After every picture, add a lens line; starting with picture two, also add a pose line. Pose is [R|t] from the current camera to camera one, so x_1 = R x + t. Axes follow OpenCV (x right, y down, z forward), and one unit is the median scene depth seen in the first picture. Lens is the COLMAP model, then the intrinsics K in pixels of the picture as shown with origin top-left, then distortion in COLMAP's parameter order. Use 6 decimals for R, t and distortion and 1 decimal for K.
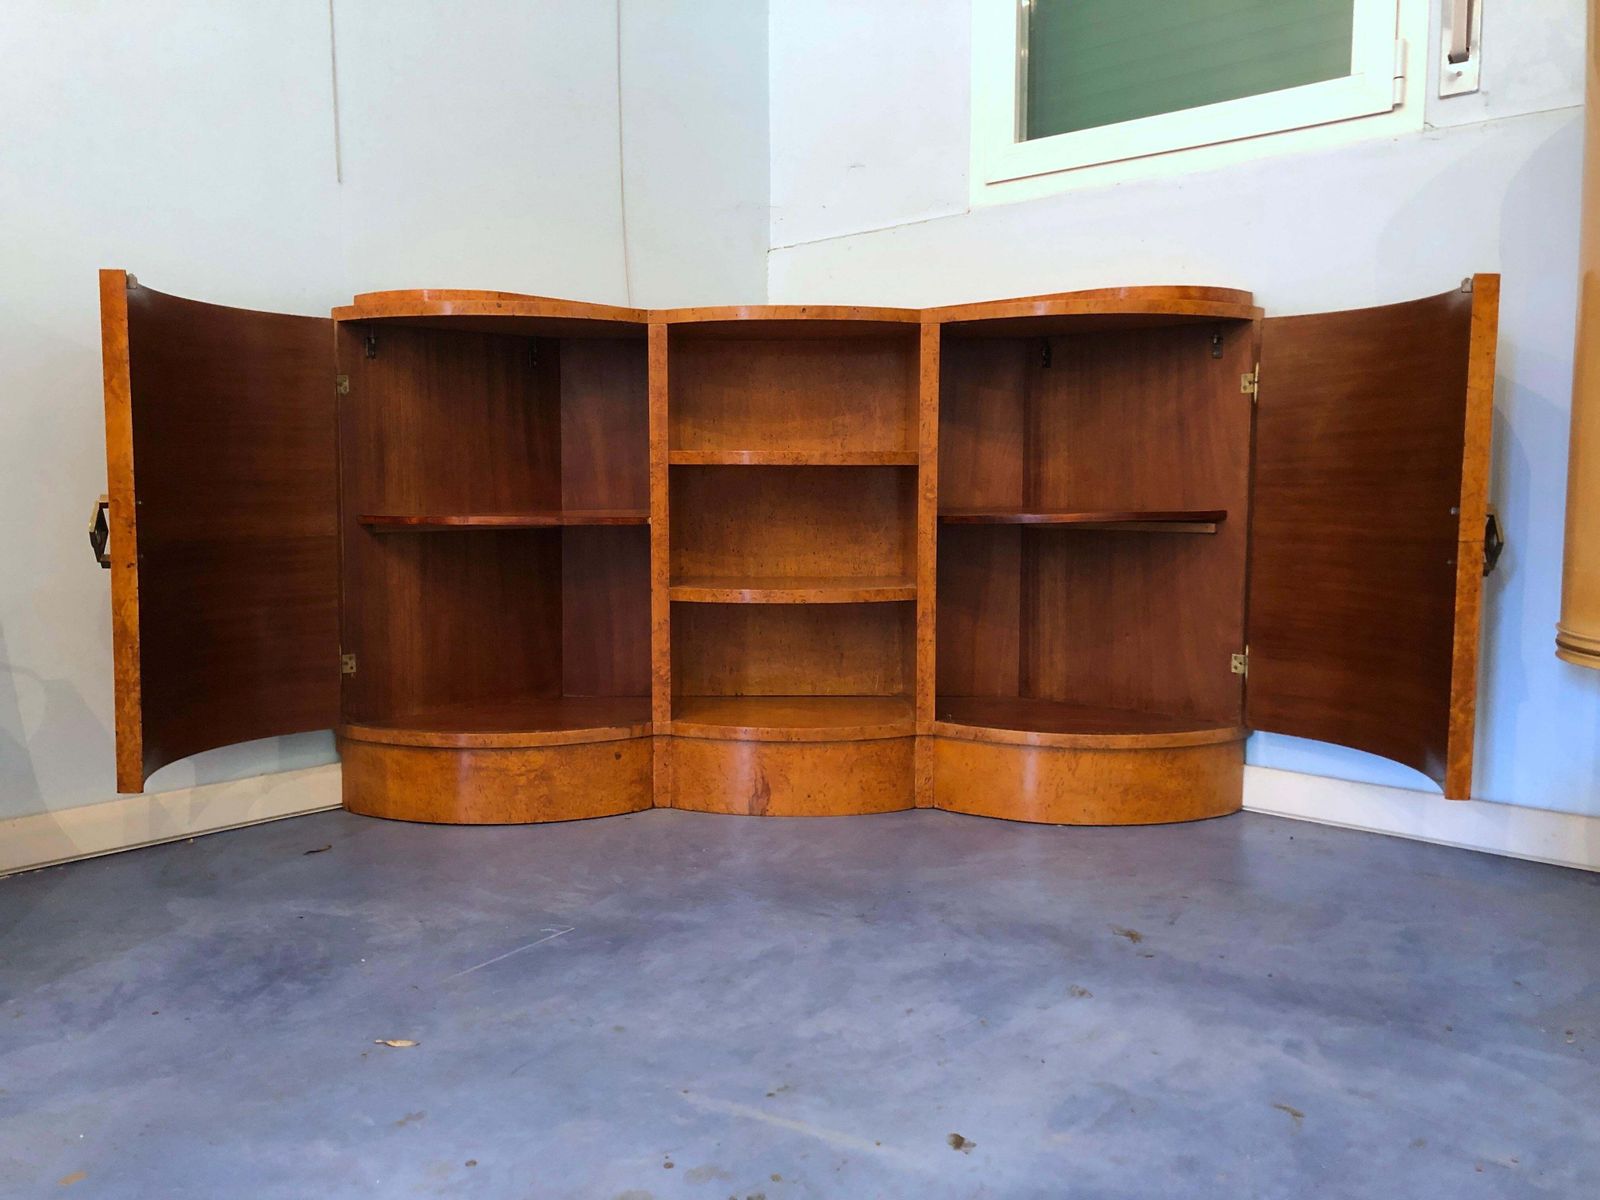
lens RADIAL K [[1330.3, 0, 785.4], [0, 1330.3, 589.5], [0, 0, 1]] dist [0.031901, -0.054195]
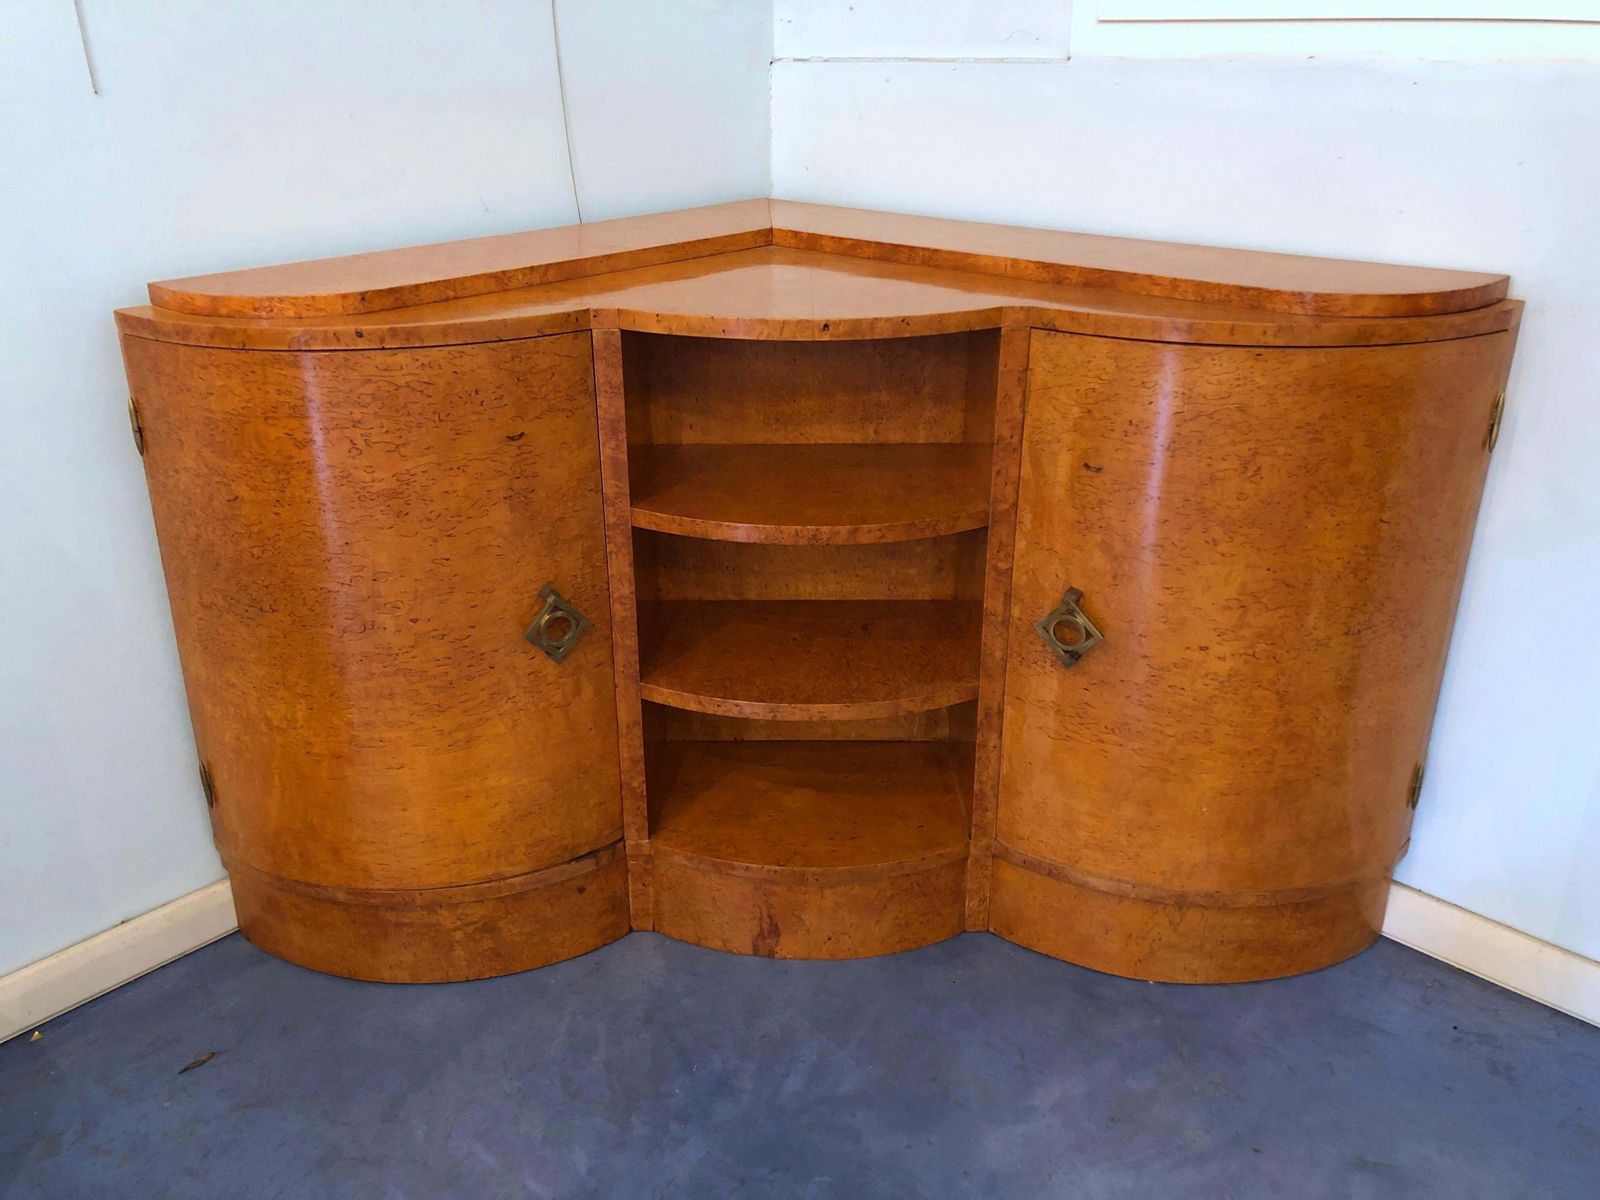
lens RADIAL K [[1330.3, 0, 785.4], [0, 1330.3, 588.7], [0, 0, 1]] dist [0.031901, -0.054195]
pose [[0.999971, -0.003567, -0.006693, -0.002105], [0.005484, 0.949675, 0.313188, -0.284087], [0.005239, -0.313215, 0.949668, 0.325485]]
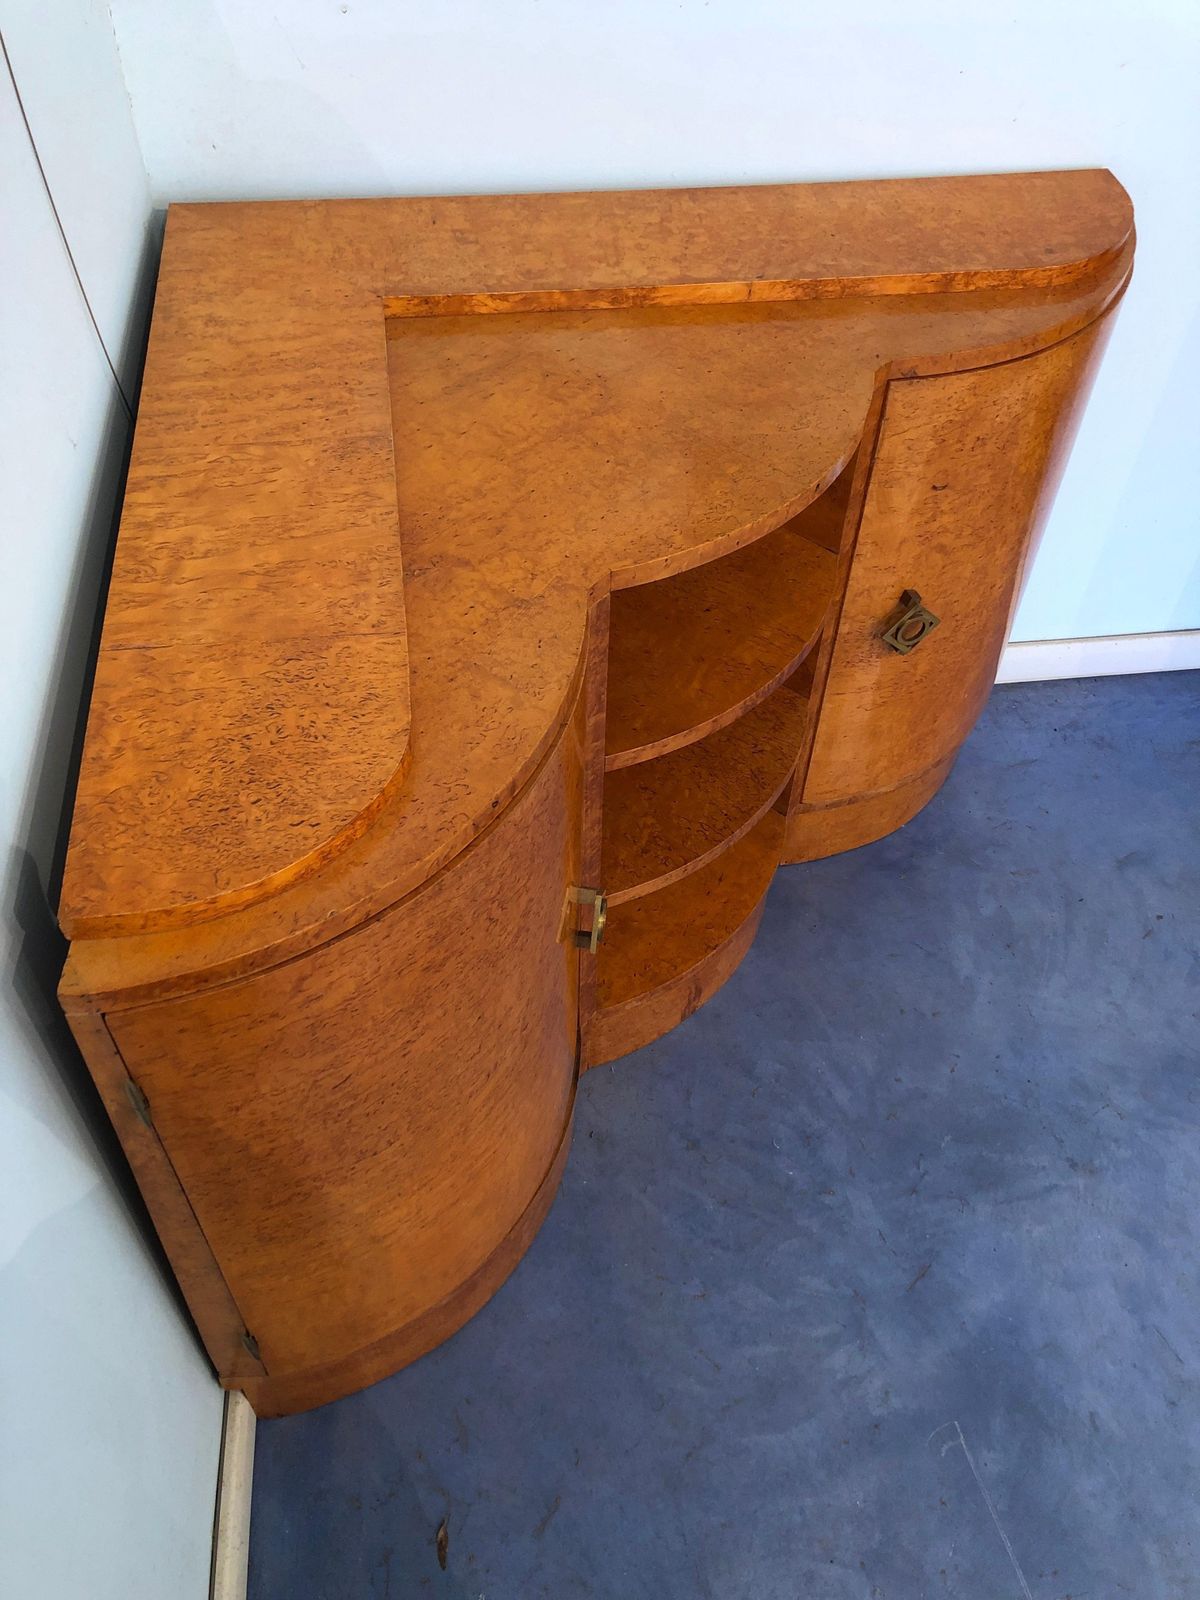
lens RADIAL K [[1330.3, 0, 618.1], [0, 1330.3, 782.5], [0, 0, 1]] dist [0.031901, -0.054195]
pose [[0.625737, -0.563320, 0.539559, -0.409160], [0.029484, 0.708298, 0.705298, -0.511831], [-0.779477, -0.425423, 0.459817, 0.726643]]
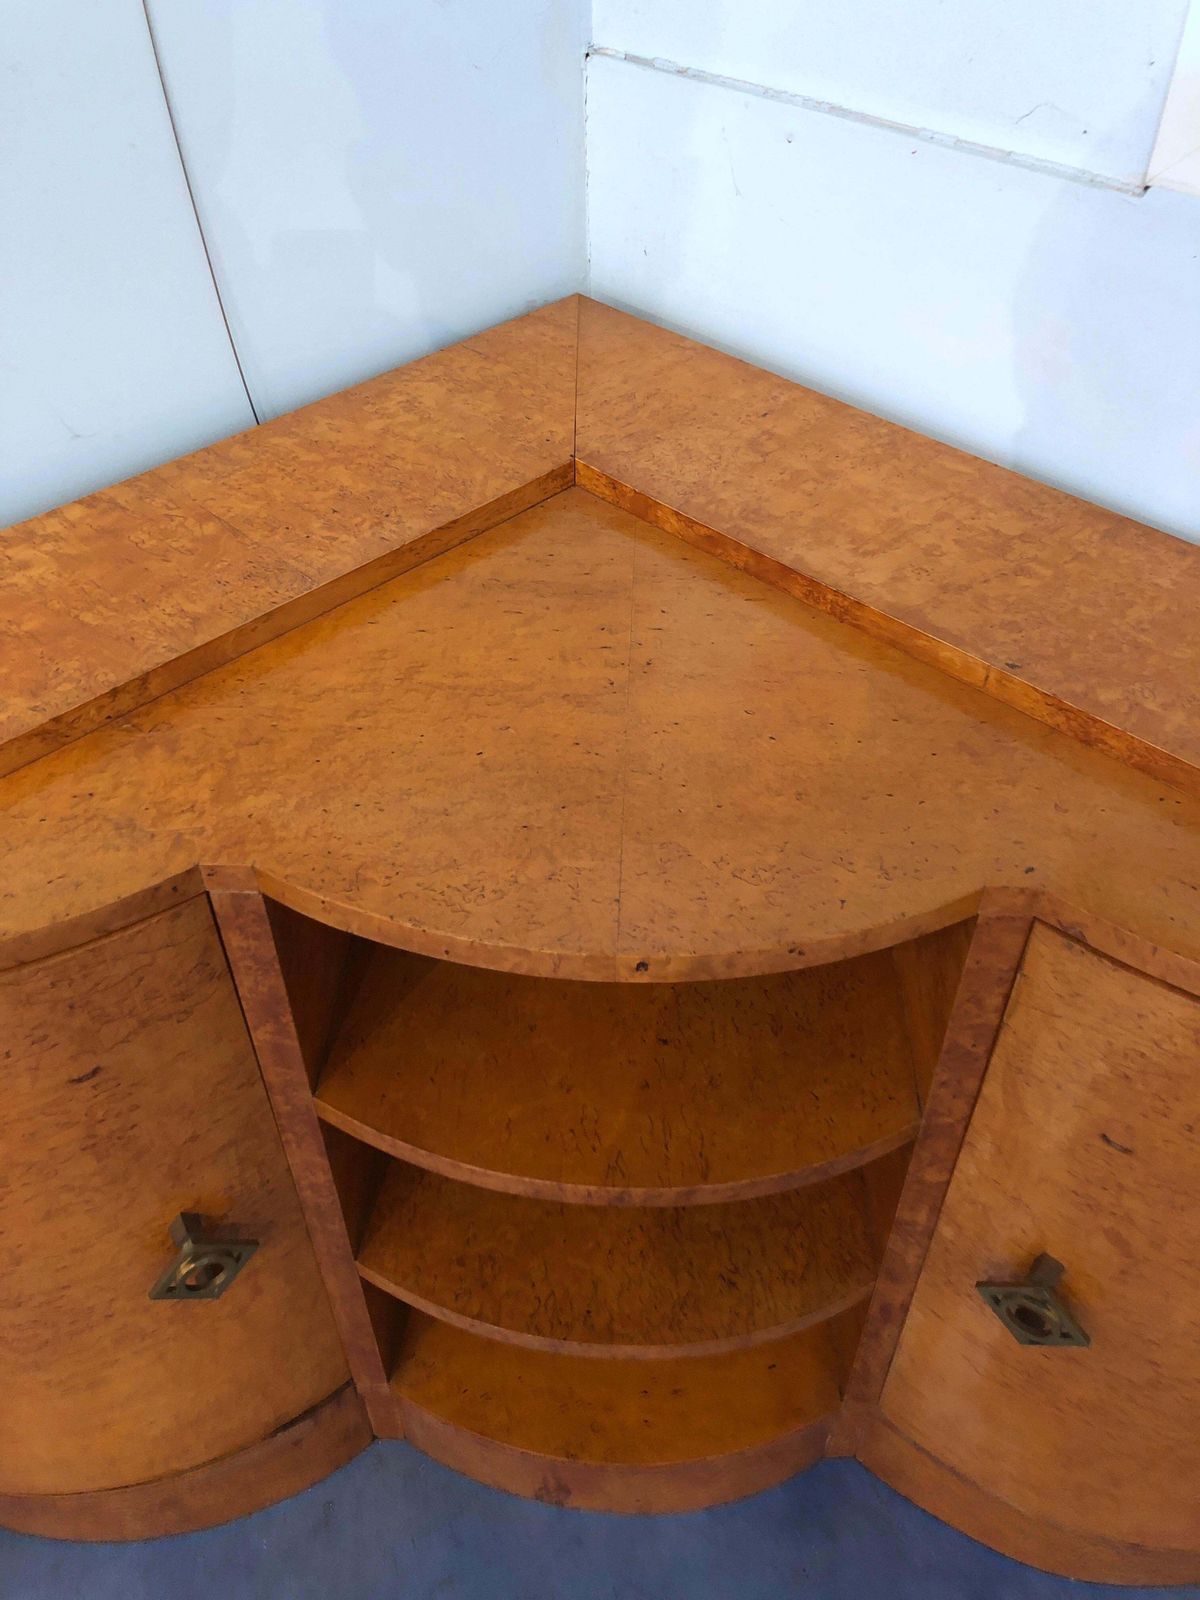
lens RADIAL K [[1330.3, 0, 606.1], [0, 1330.3, 766.7], [0, 0, 1]] dist [0.031901, -0.054195]
pose [[0.999294, 0.022555, -0.030060, 0.013560], [0.000202, 0.796642, 0.604452, -0.441507], [0.037580, -0.604031, 0.796074, 0.738583]]
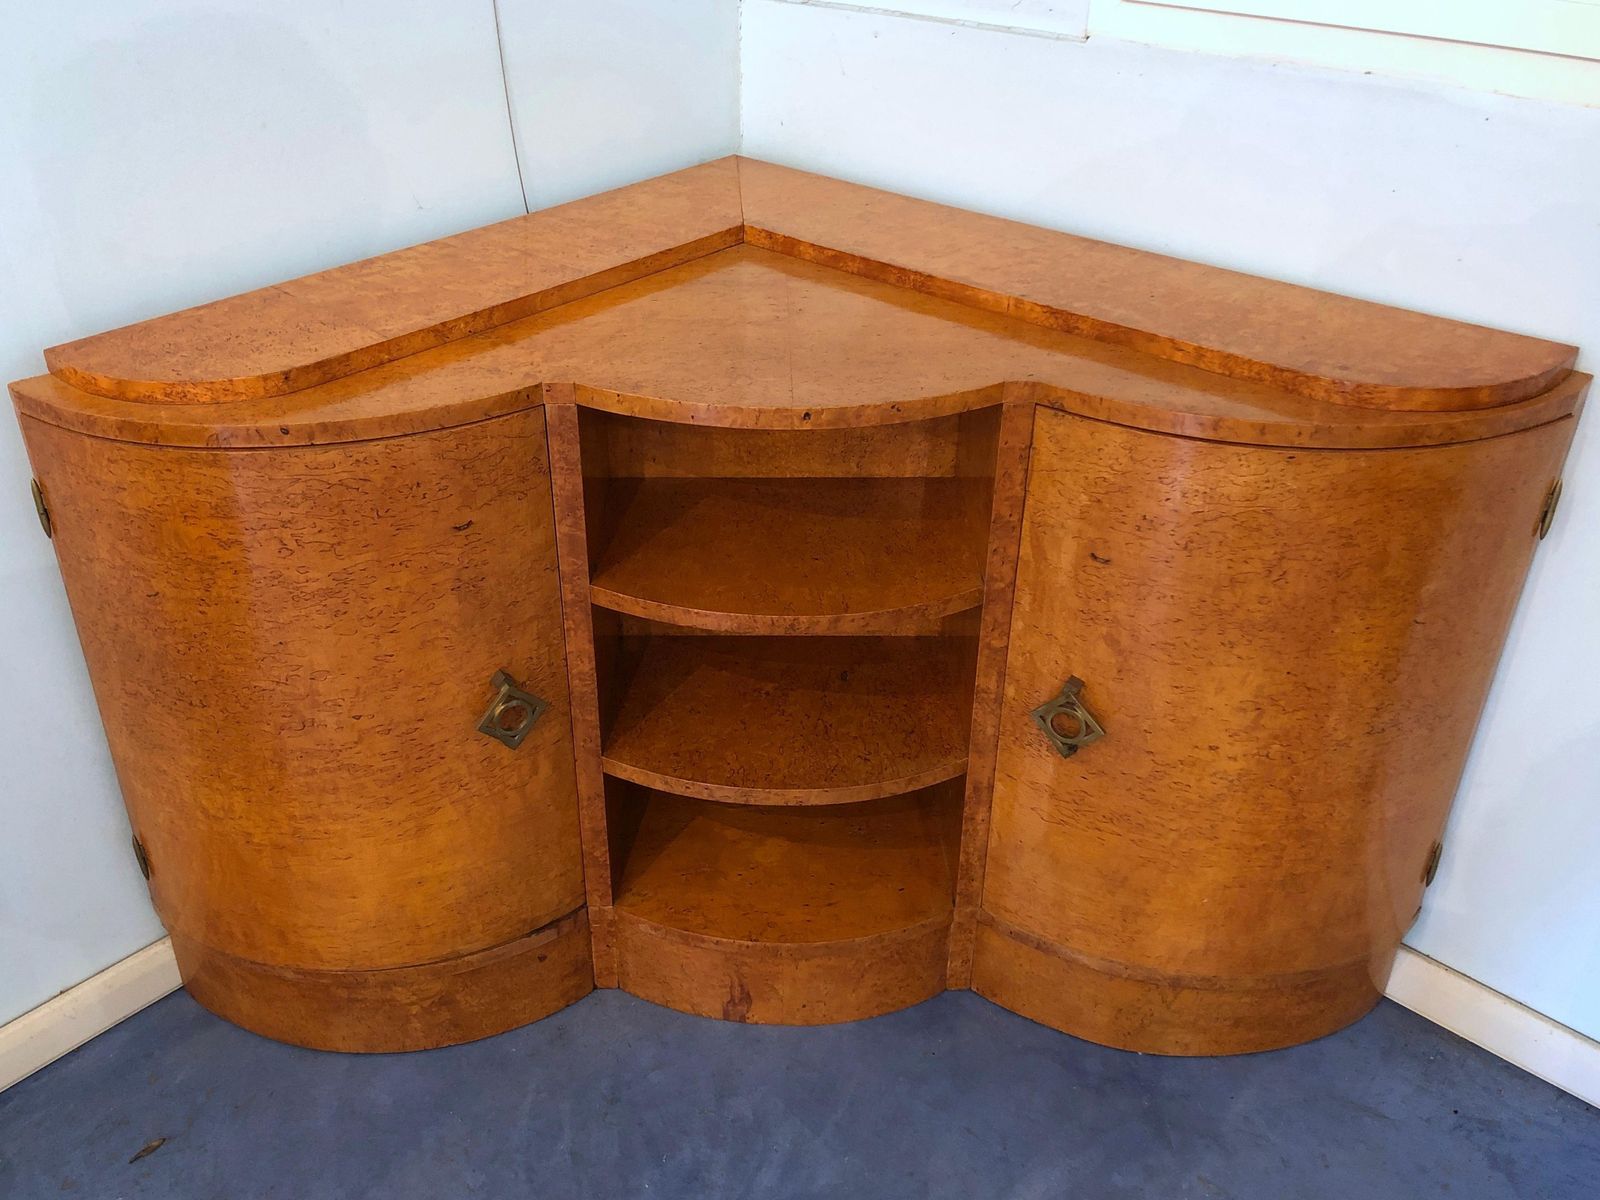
lens RADIAL K [[1430.2, 0, 743.2], [0, 1430.2, 585.2], [0, 0, 1]] dist [0.028937, -0.049936]
pose [[0.999956, -0.001733, -0.009267, -0.008278], [0.005639, 0.897684, 0.440604, -0.407688], [0.007555, -0.440637, 0.897654, 0.389306]]
